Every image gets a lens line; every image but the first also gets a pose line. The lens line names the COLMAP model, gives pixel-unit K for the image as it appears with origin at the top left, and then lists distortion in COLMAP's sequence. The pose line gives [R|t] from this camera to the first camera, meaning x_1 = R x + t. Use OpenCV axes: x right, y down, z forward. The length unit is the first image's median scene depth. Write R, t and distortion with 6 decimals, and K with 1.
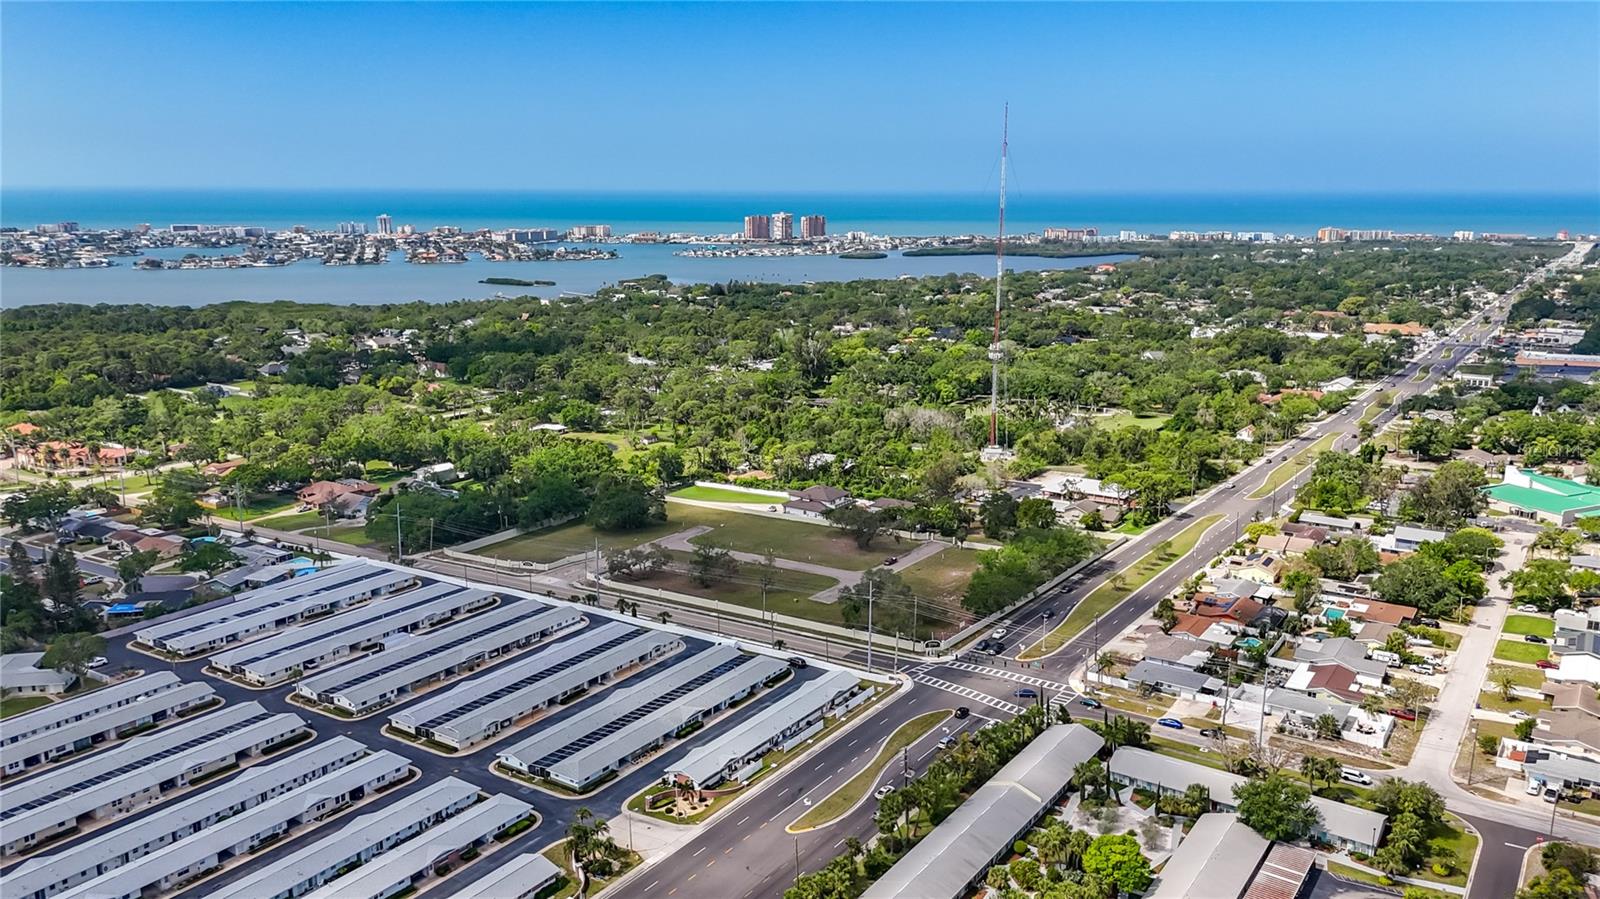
lens RADIAL K [[1173.8, 0, 800.0], [0, 1173.8, 449.5], [0, 0, 1]] dist [0.083686, -0.077877]
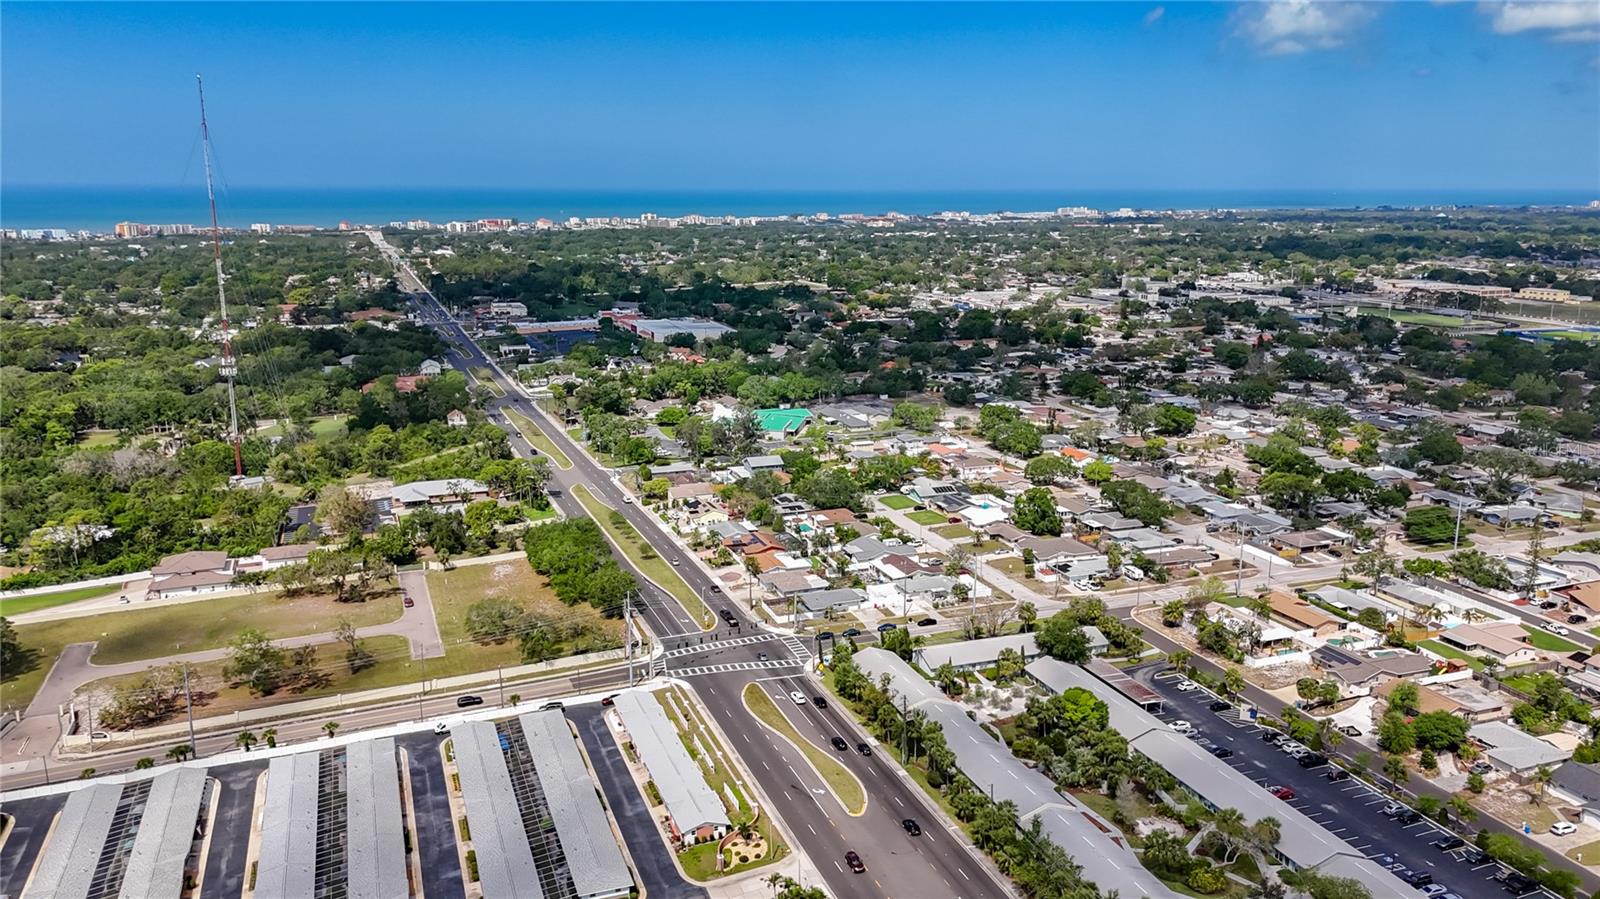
lens RADIAL K [[1173.8, 0, 800.0], [0, 1173.8, 449.5], [0, 0, 1]] dist [0.083686, -0.077877]
pose [[0.598199, -0.180410, 0.780775, -0.525518], [0.176454, 0.980069, 0.091268, -0.057587], [-0.781679, 0.083174, 0.618110, 0.261601]]
